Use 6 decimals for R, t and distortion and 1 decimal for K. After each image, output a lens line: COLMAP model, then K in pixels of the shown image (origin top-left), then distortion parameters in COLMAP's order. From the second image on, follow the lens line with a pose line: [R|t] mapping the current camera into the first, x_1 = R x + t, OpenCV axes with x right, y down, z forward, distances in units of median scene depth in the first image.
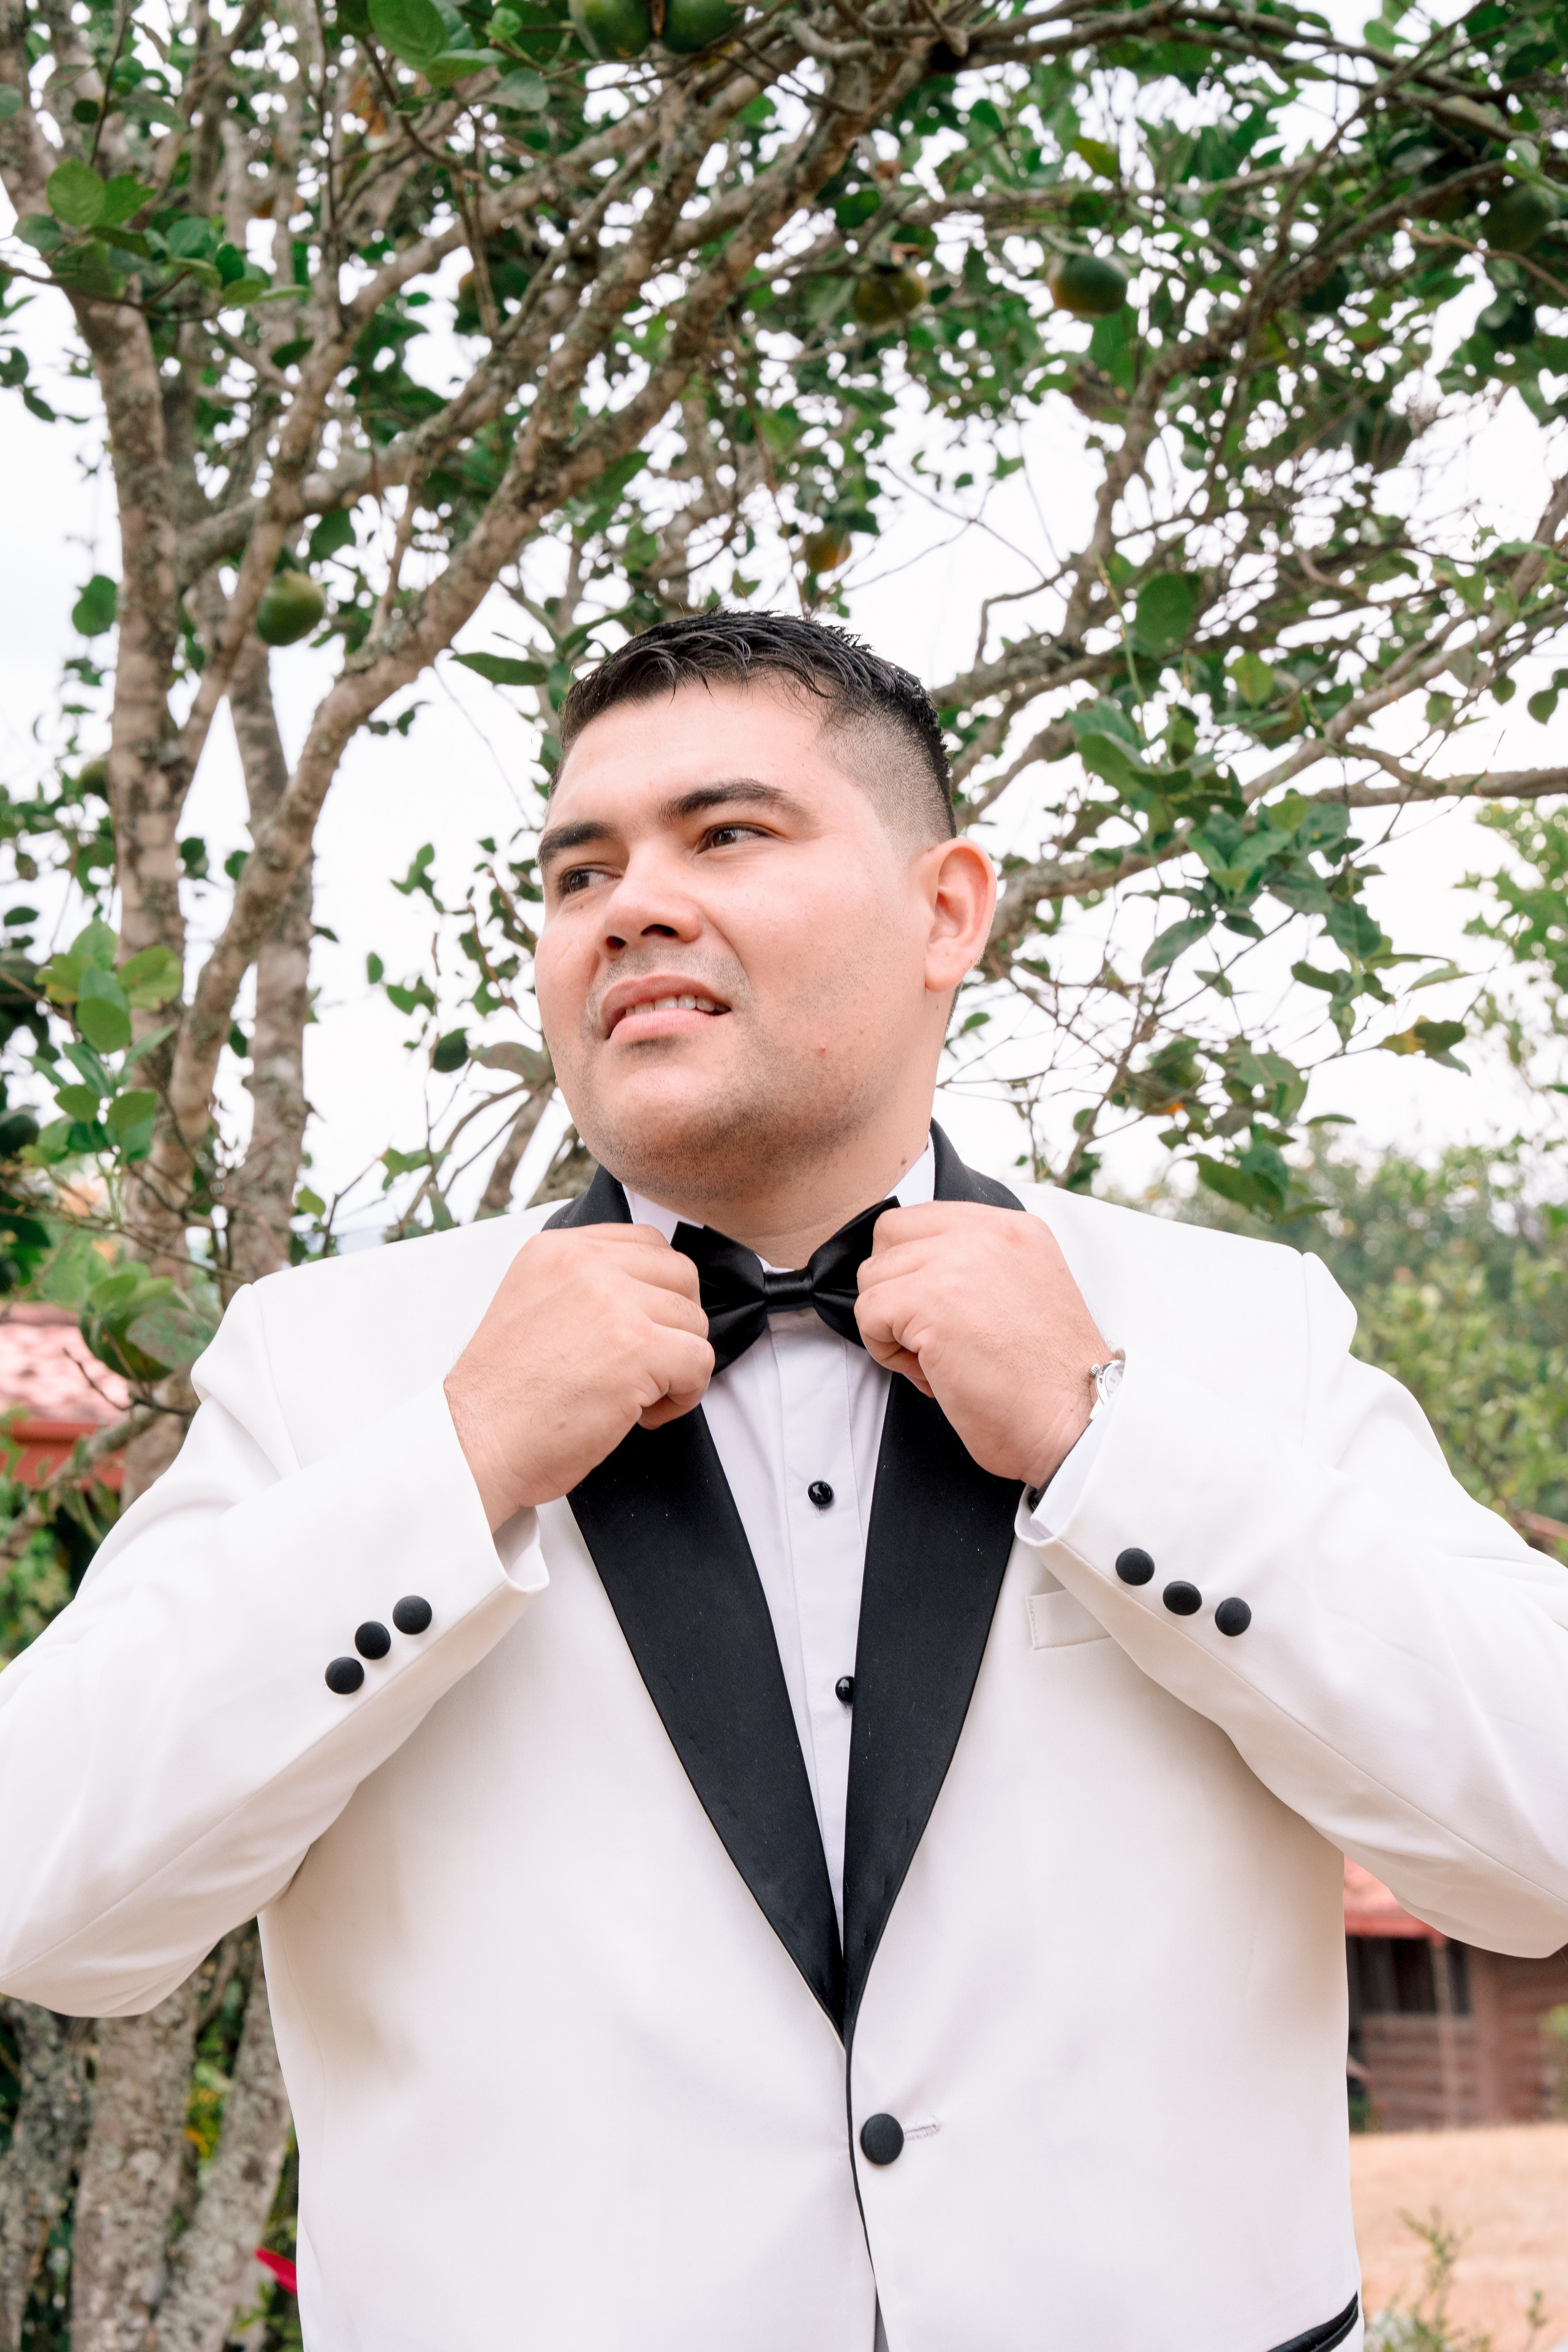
lens RADIAL K [[3925.0, 0, 784.9], [0, 3925.0, 1167.7], [0, 0, 1]] dist [0.036143, 0.000000]
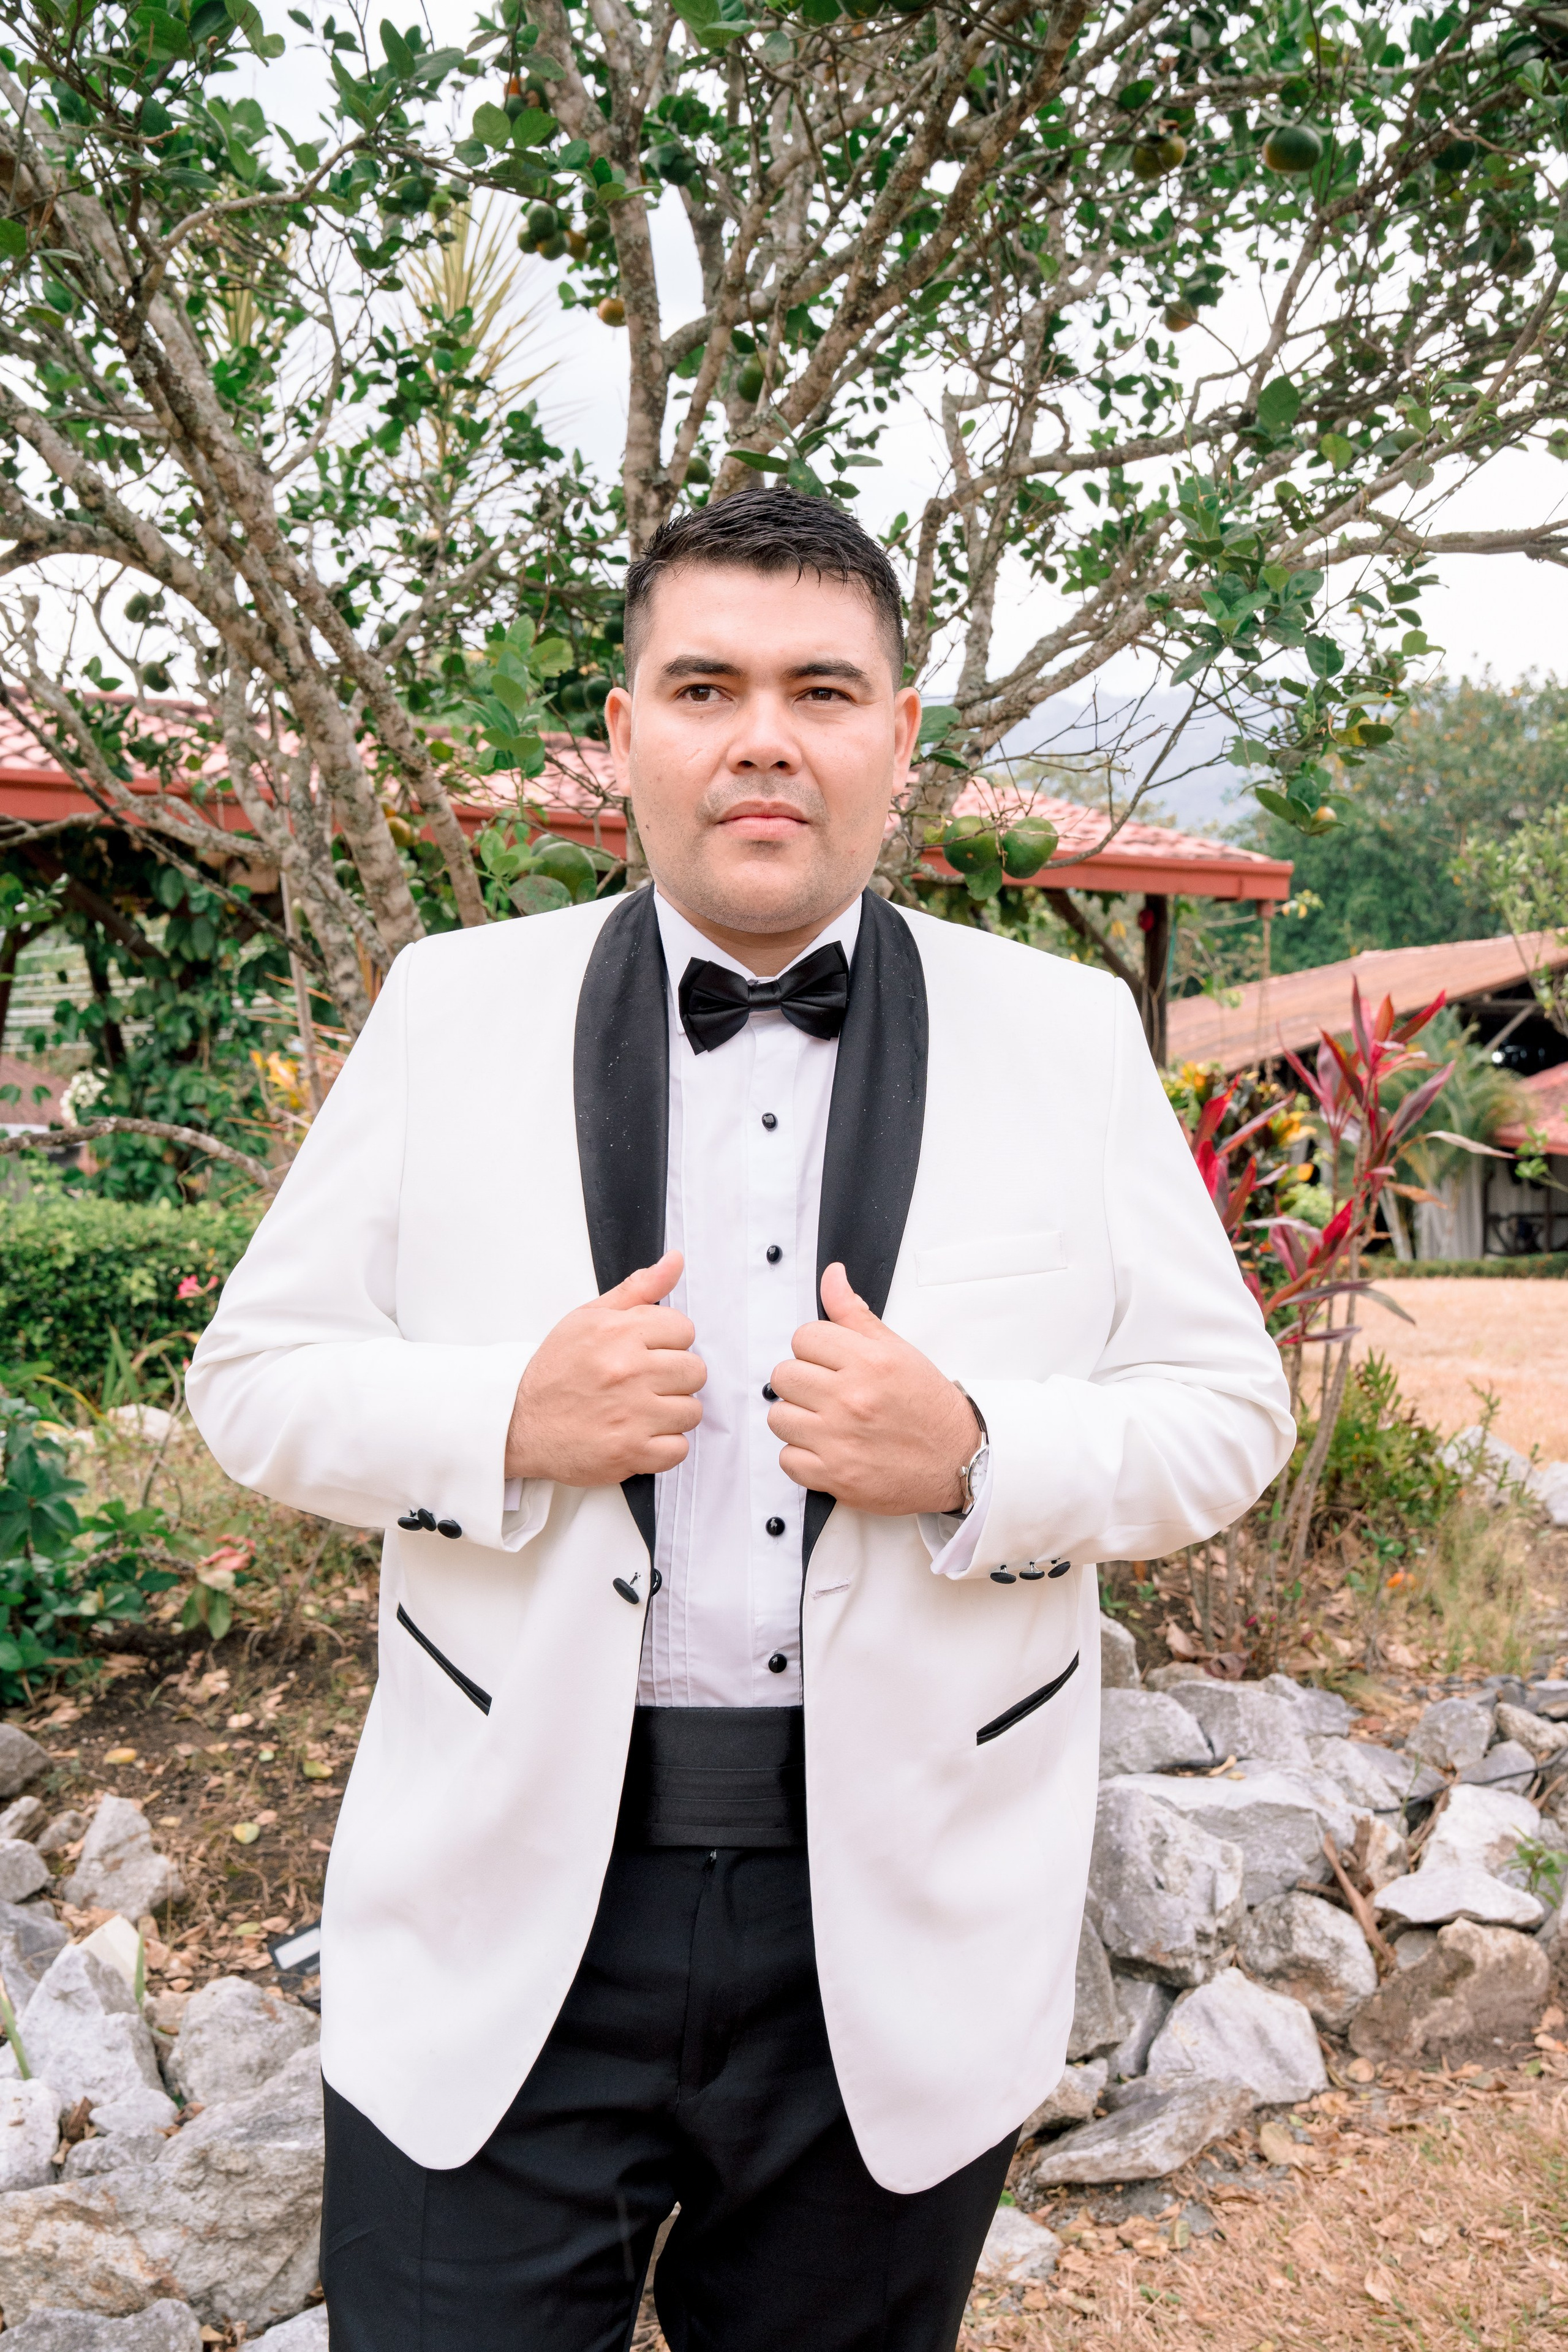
lens RADIAL K [[2283.2, 0, 793.7], [0, 2283.2, 1188.1], [0, 0, 1]] dist [0.007794, 0.000000]
pose [[0.977173, 0.081859, -0.196041, 0.073914], [-0.034958, 0.972162, 0.231687, -0.032110], [0.209549, -0.219545, 0.952832, 0.056577]]
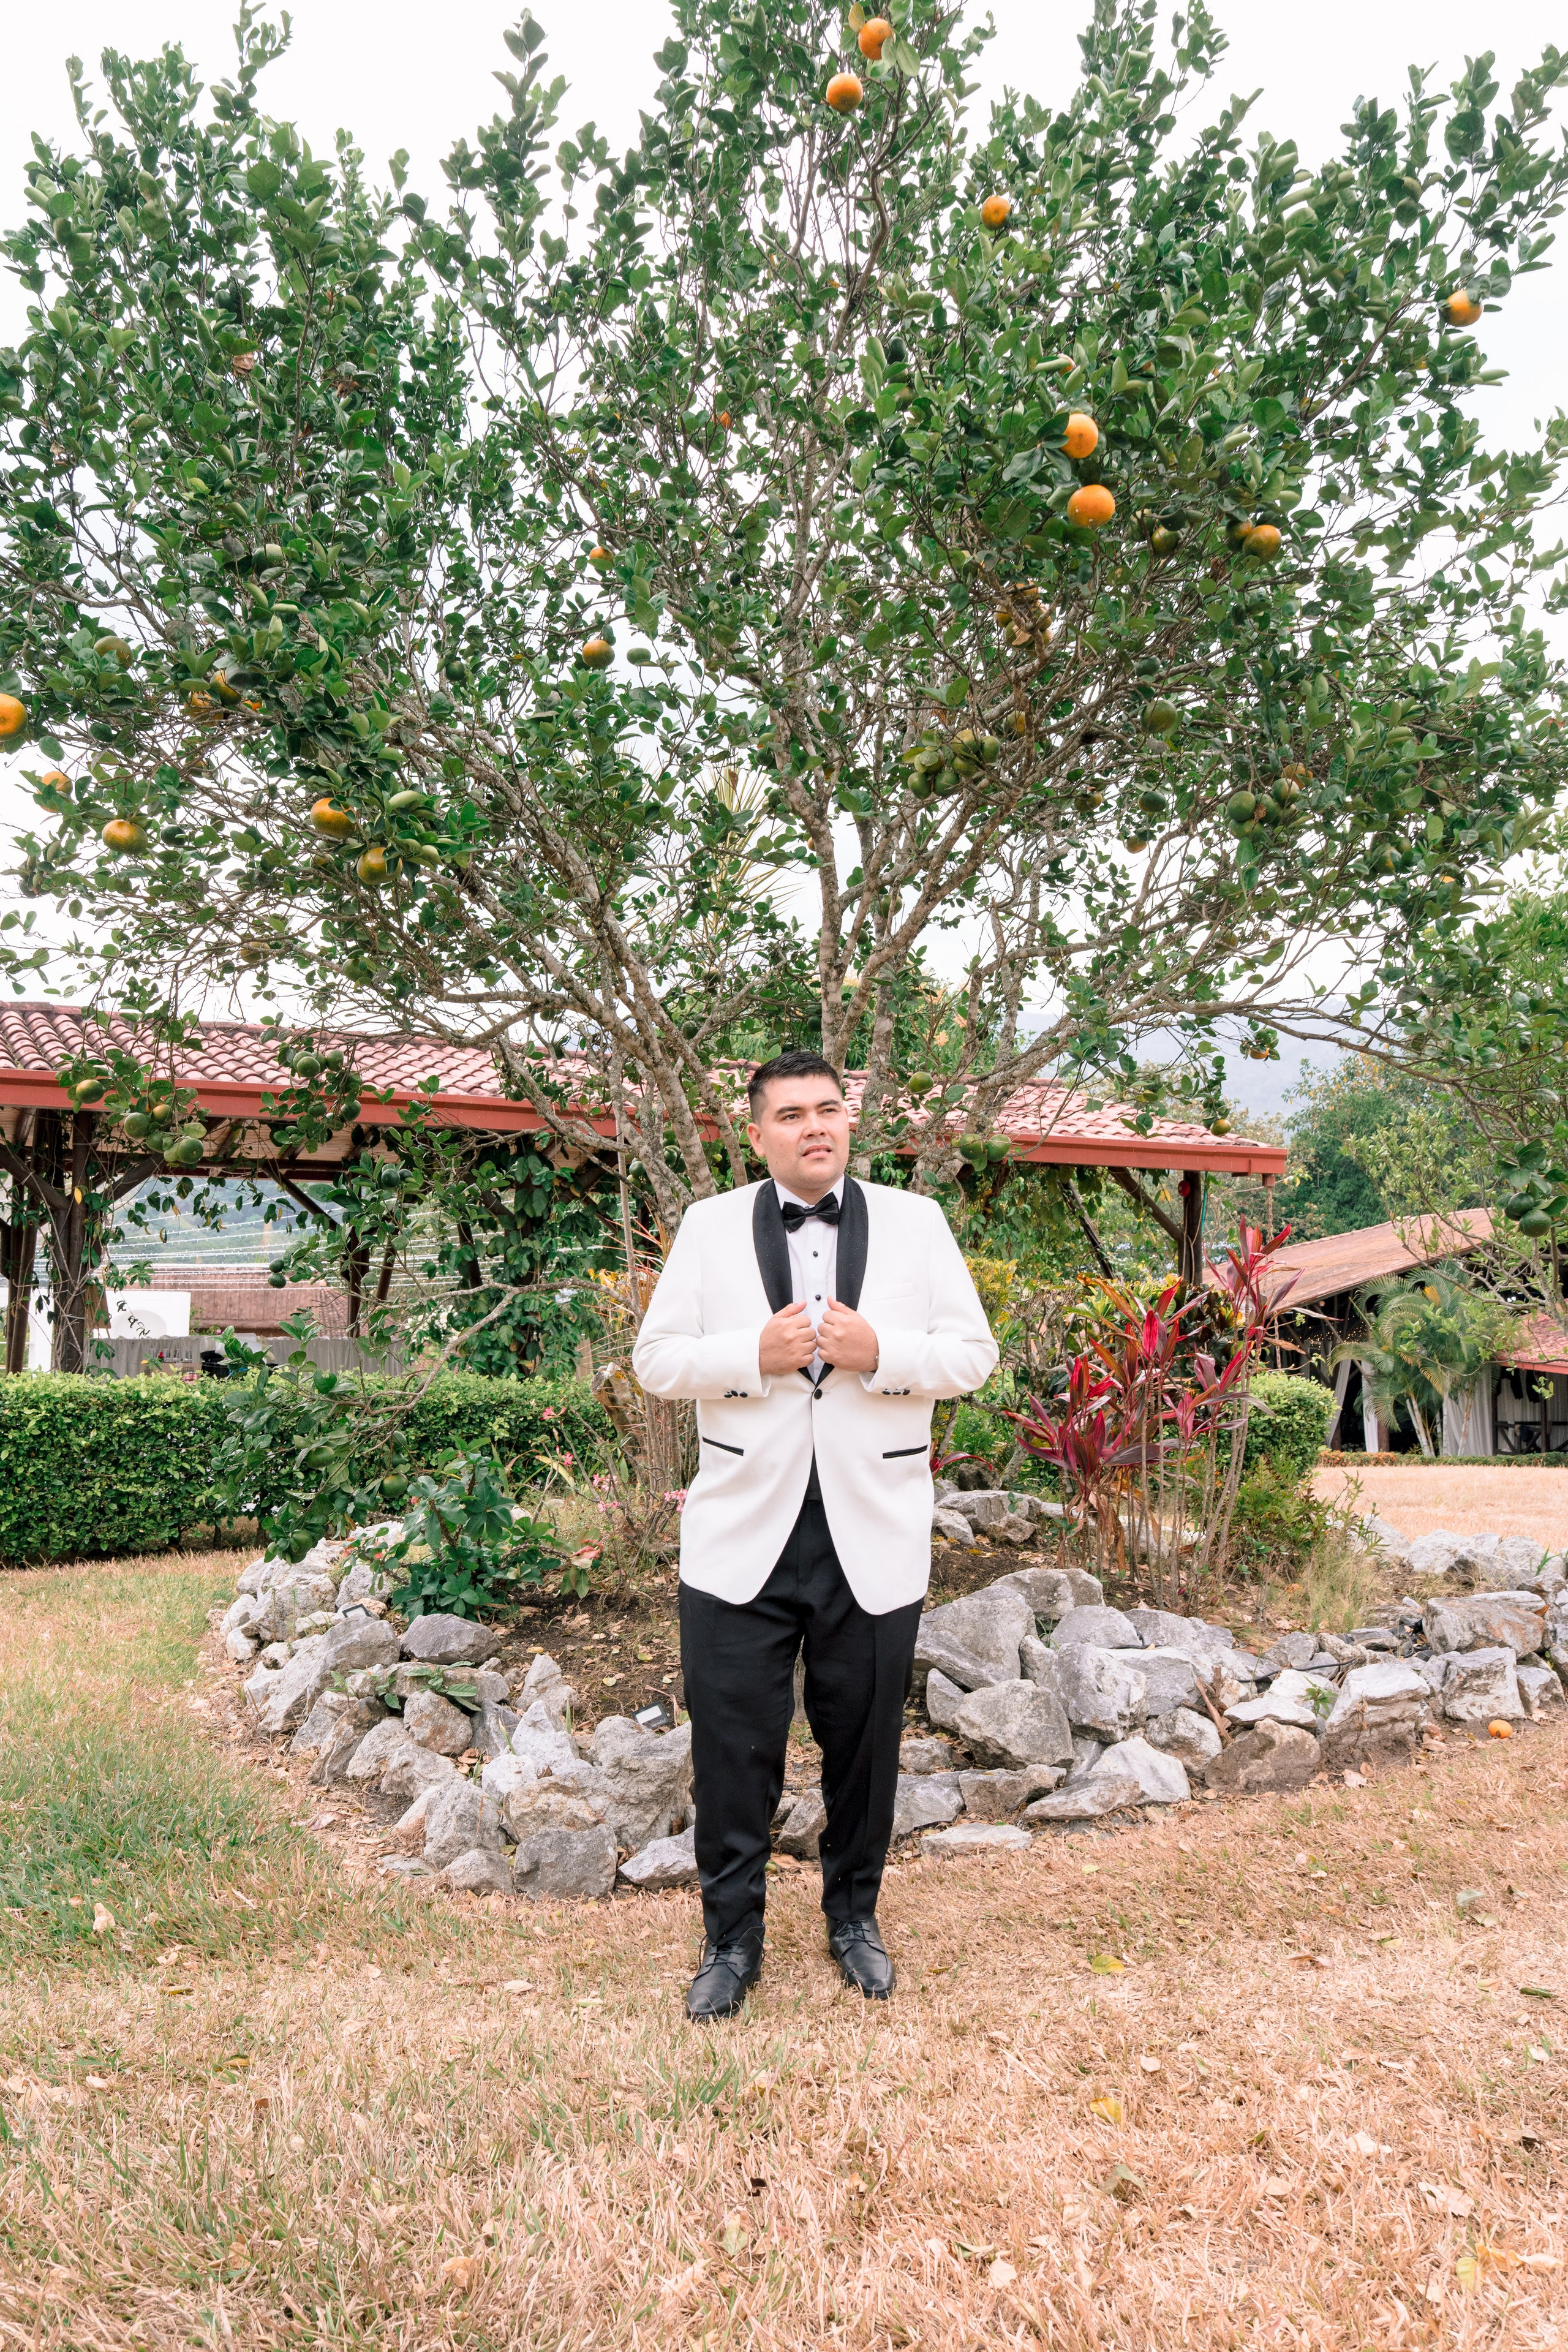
lens RADIAL K [[1825.1, 0, 799.2], [0, 1825.1, 1170.5], [0, 0, 1]] dist [0.005163, -0.000968]
pose [[0.957267, 0.051560, -0.284572, 0.177235], [-0.021896, 0.994076, 0.106456, -0.071190], [0.288375, -0.095675, 0.952726, -0.308318]]
